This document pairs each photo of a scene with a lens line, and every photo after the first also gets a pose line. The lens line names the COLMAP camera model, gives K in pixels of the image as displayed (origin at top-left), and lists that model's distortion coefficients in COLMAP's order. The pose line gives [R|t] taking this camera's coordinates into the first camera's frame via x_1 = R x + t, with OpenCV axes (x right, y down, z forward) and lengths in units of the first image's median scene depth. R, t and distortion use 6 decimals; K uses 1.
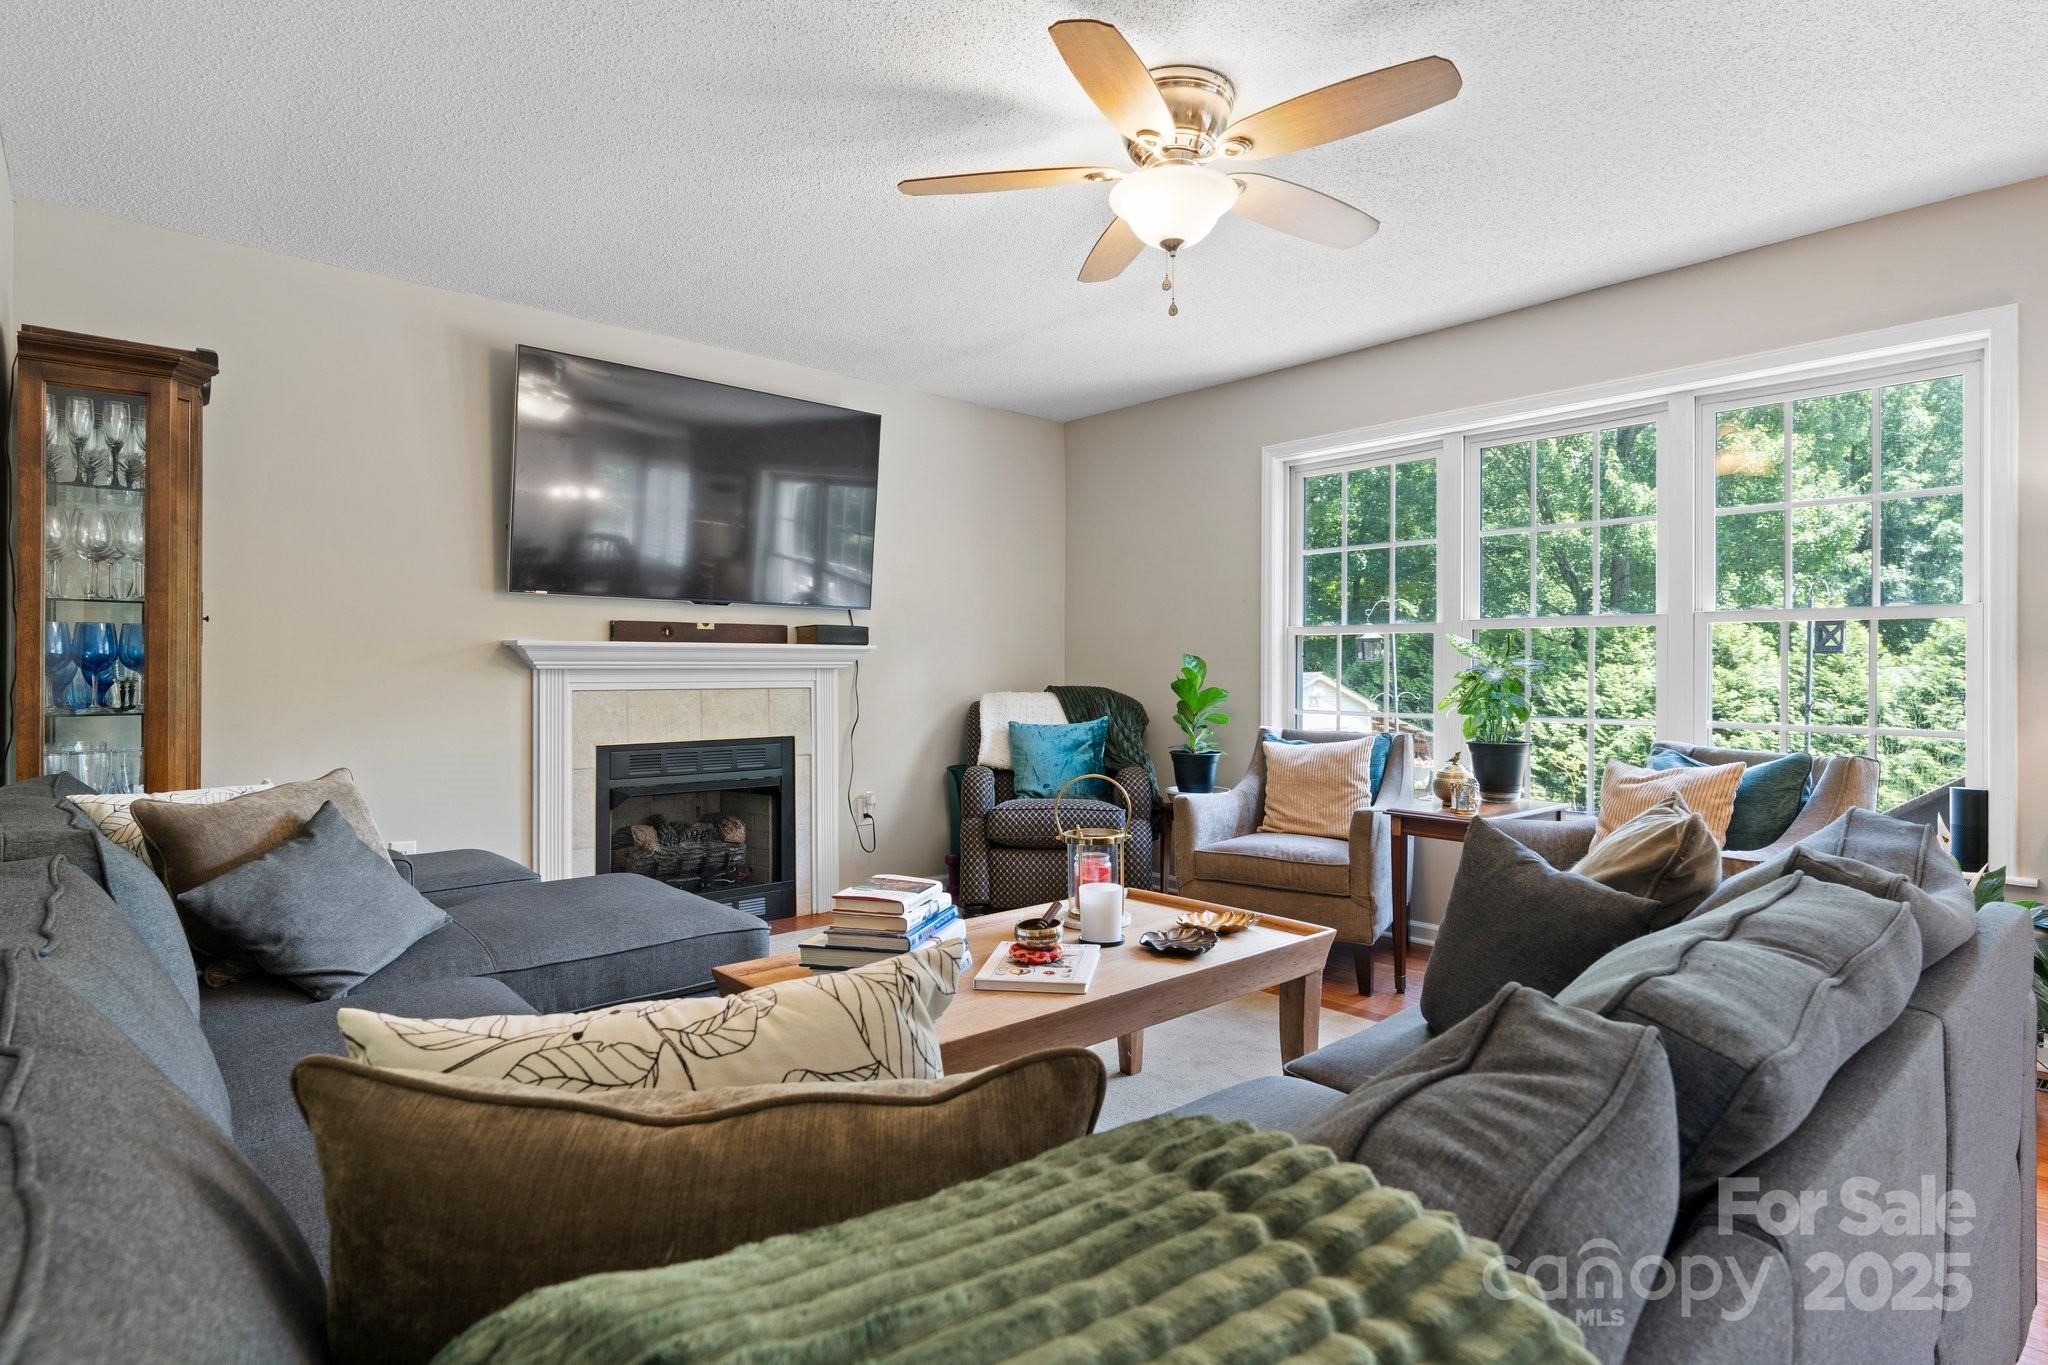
lens RADIAL K [[1048.6, 0, 1026.3], [0, 1048.6, 668.0], [0, 0, 1]] dist [-0.013714, 0.000349]
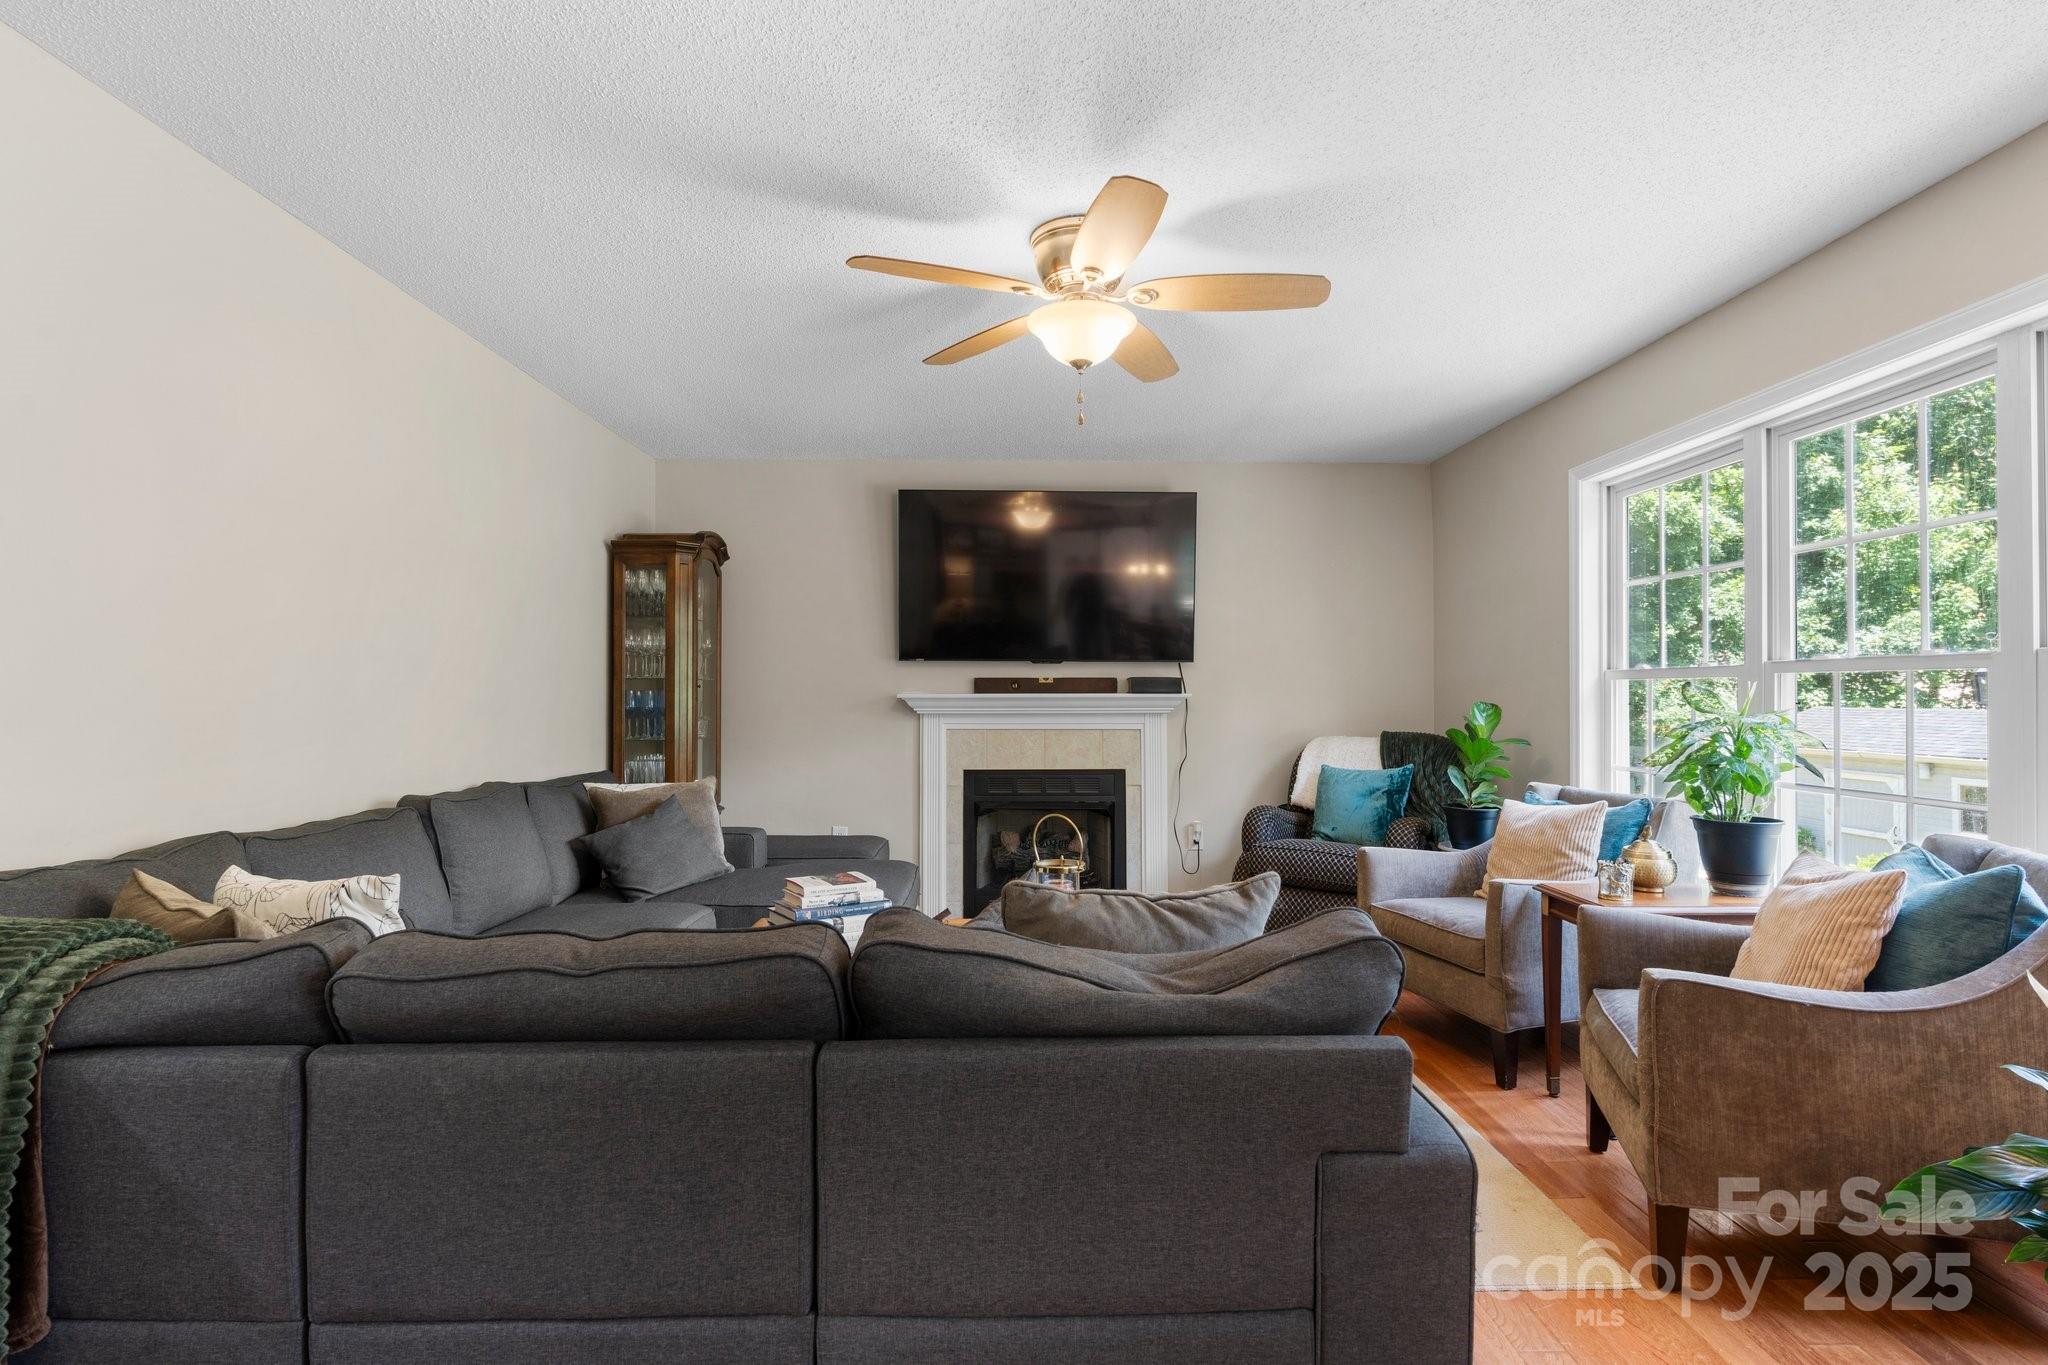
lens RADIAL K [[973.1, 0, 1022.9], [0, 973.1, 688.1], [0, 0, 1]] dist [0.003105, 0.000917]
pose [[0.760744, -0.007173, -0.649013, 0.442923], [-0.000174, 0.999937, -0.011254, -0.016963], [0.649052, 0.008674, 0.760694, 0.073251]]
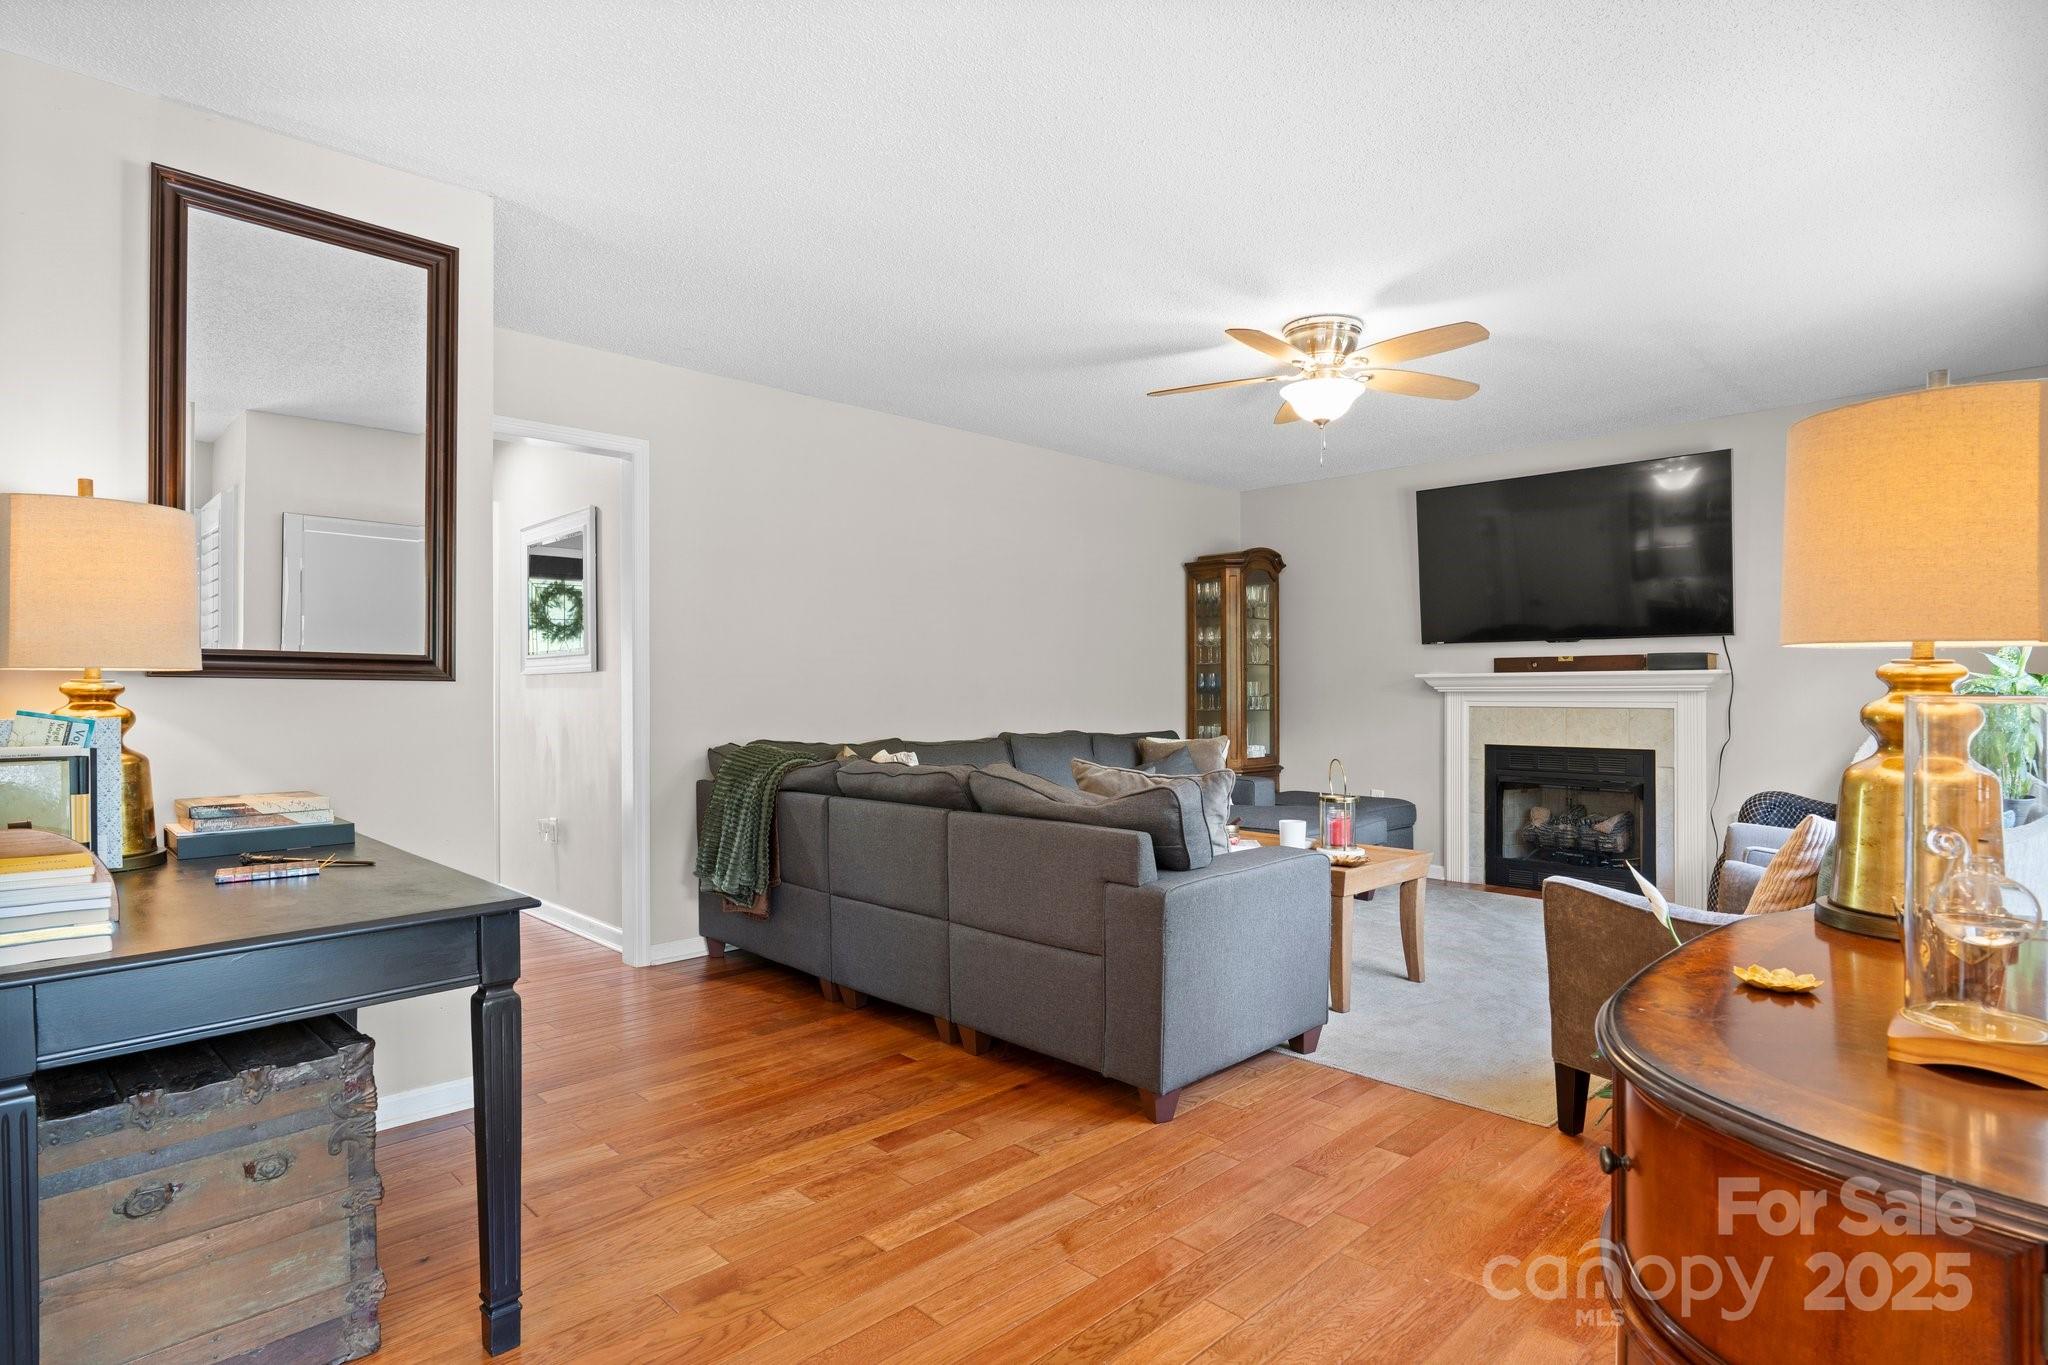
lens RADIAL K [[1048.6, 0, 1028.0], [0, 1048.6, 687.1], [0, 0, 1]] dist [-0.013714, 0.000349]
pose [[0.060150, -0.005190, -0.998176, 0.935406], [0.001006, 0.999986, -0.005139, 0.000978], [0.998189, -0.000695, 0.060154, 0.256767]]
